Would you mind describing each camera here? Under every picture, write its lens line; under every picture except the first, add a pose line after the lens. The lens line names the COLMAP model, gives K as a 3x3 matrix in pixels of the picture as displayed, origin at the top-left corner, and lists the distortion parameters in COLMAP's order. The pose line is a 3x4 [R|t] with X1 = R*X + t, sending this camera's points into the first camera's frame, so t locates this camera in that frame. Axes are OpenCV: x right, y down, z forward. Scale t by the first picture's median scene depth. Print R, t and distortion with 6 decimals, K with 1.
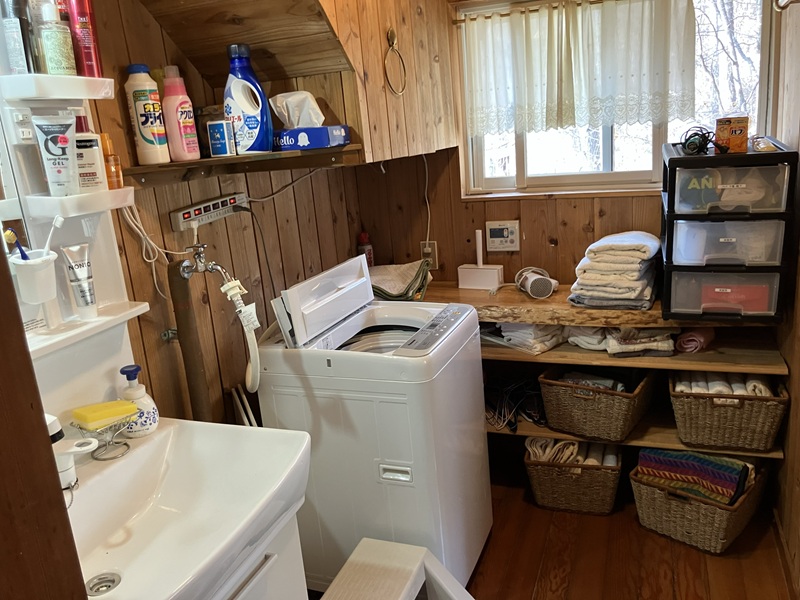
lens RADIAL K [[644.1, 0, 396.4], [0, 644.1, 296.1], [0, 0, 1]] dist [0.010308, -0.005038]
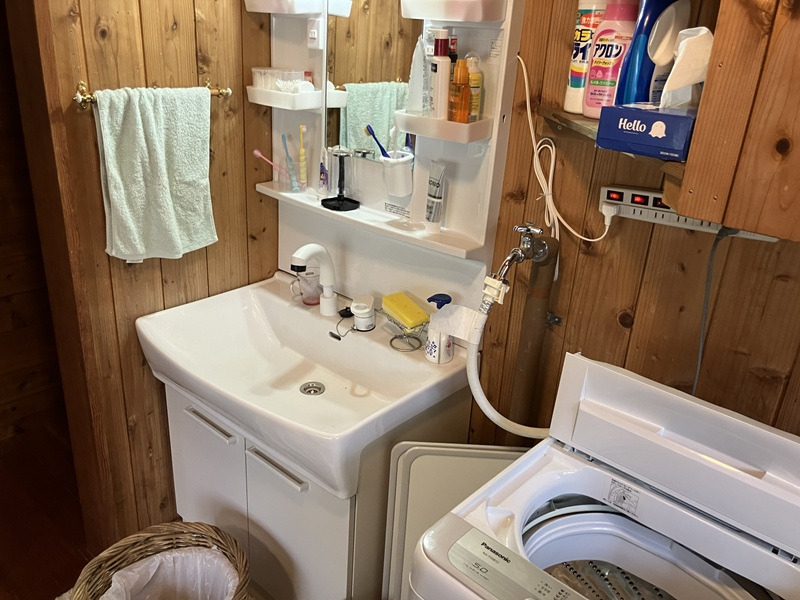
lens RADIAL K [[644.1, 0, 396.4], [0, 644.1, 296.1], [0, 0, 1]] dist [0.010308, -0.005038]
pose [[-0.350250, 0.427956, -0.833174, 0.393785], [-0.248157, 0.815335, 0.523113, -0.348065], [0.903185, 0.389978, -0.179371, 0.963185]]
